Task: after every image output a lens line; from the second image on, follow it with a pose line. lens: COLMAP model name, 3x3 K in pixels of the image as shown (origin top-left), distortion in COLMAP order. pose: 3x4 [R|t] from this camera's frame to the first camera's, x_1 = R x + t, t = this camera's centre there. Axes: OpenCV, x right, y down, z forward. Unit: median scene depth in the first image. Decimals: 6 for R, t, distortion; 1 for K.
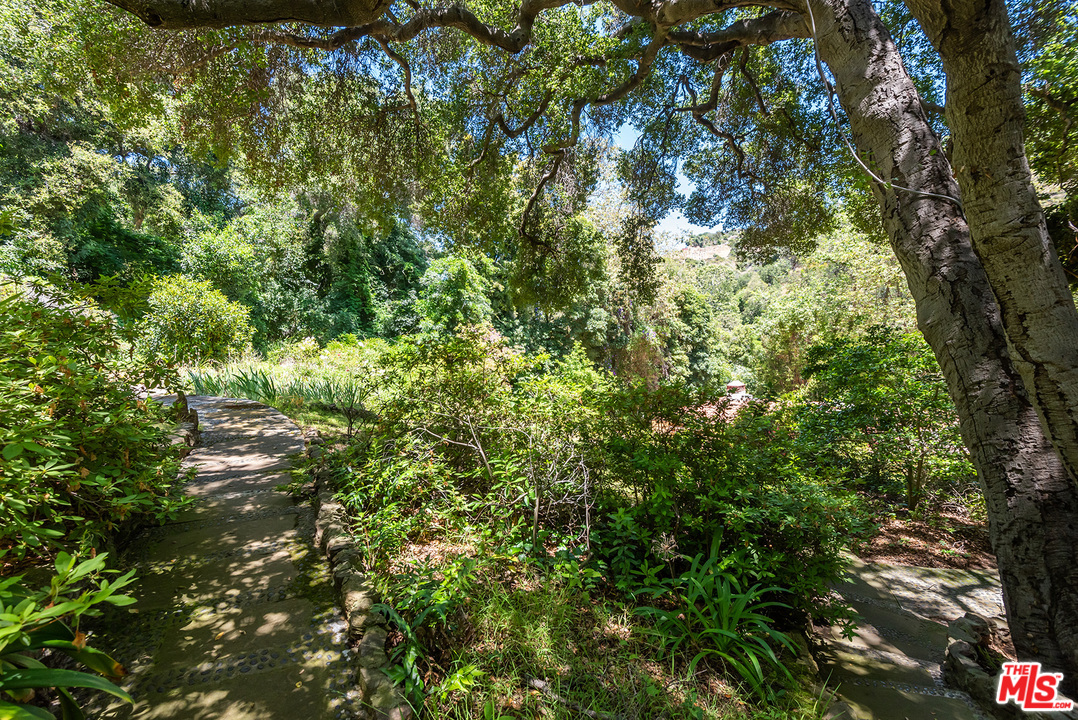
lens RADIAL K [[499.4, 0, 540.4], [0, 499.4, 346.8], [0, 0, 1]] dist [0.041348, -0.014646]
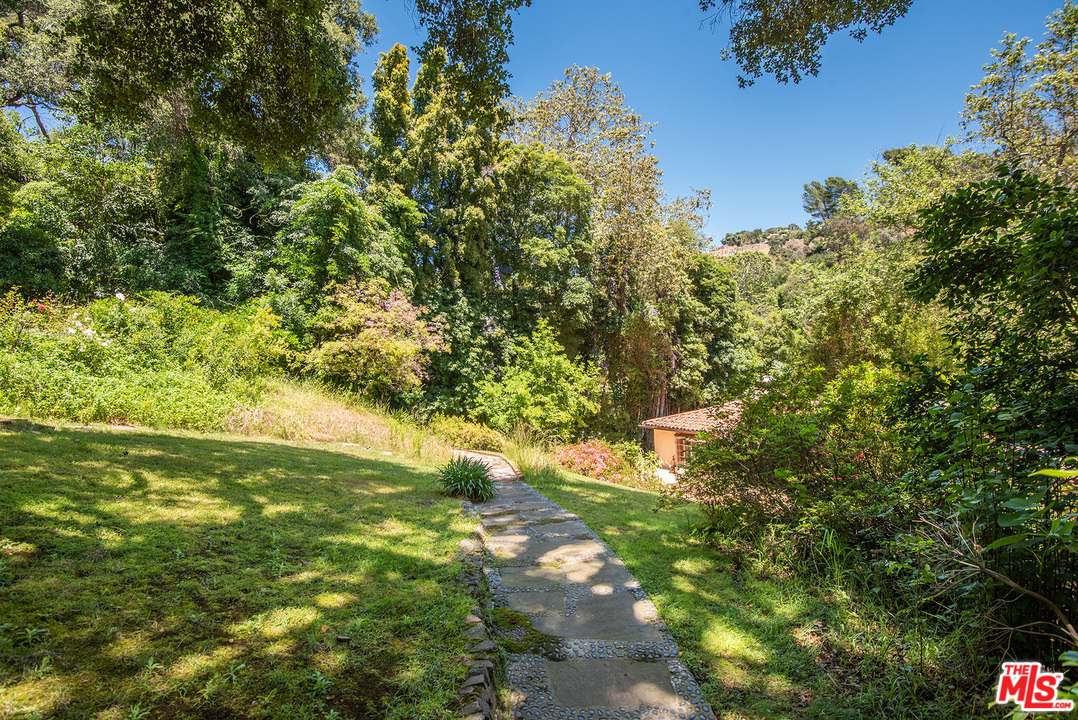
lens RADIAL K [[506.2, 0, 551.5], [0, 506.2, 348.3], [0, 0, 1]] dist [0.019413, -0.015708]
pose [[0.998887, -0.000920, -0.047156, 0.097836], [0.000511, 0.999962, -0.008693, 0.030854], [0.047162, 0.008659, 0.998850, 0.217875]]
